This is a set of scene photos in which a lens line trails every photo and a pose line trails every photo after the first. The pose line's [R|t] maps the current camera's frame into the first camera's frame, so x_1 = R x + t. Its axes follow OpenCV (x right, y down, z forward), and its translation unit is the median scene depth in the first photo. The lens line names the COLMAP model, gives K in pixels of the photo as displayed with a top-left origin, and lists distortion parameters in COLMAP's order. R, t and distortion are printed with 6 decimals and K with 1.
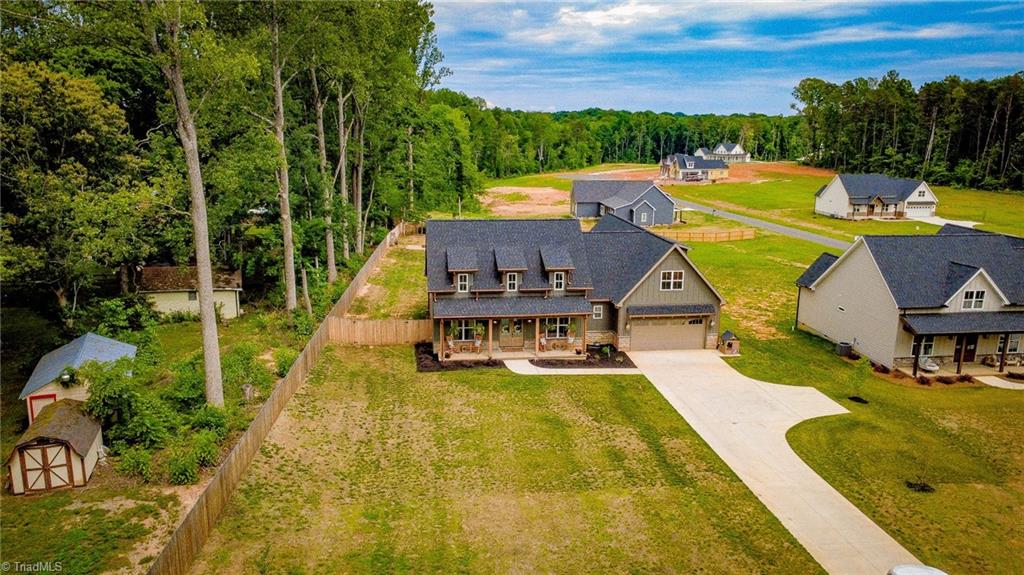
lens RADIAL K [[717.3, 0, 512.0], [0, 717.3, 287.5], [0, 0, 1]] dist [0.001092, -0.002394]
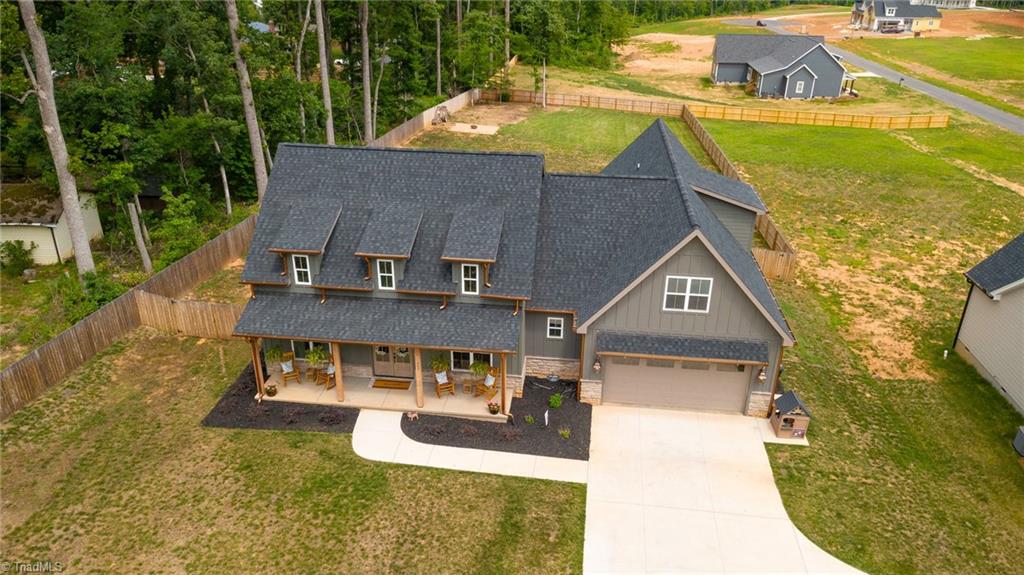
lens RADIAL K [[717.3, 0, 512.0], [0, 717.3, 287.5], [0, 0, 1]] dist [0.001092, -0.002394]
pose [[0.973555, 0.099238, -0.205774, 0.187855], [-0.054146, 0.975294, 0.214173, -0.108899], [0.221944, -0.197368, 0.954875, 0.433429]]
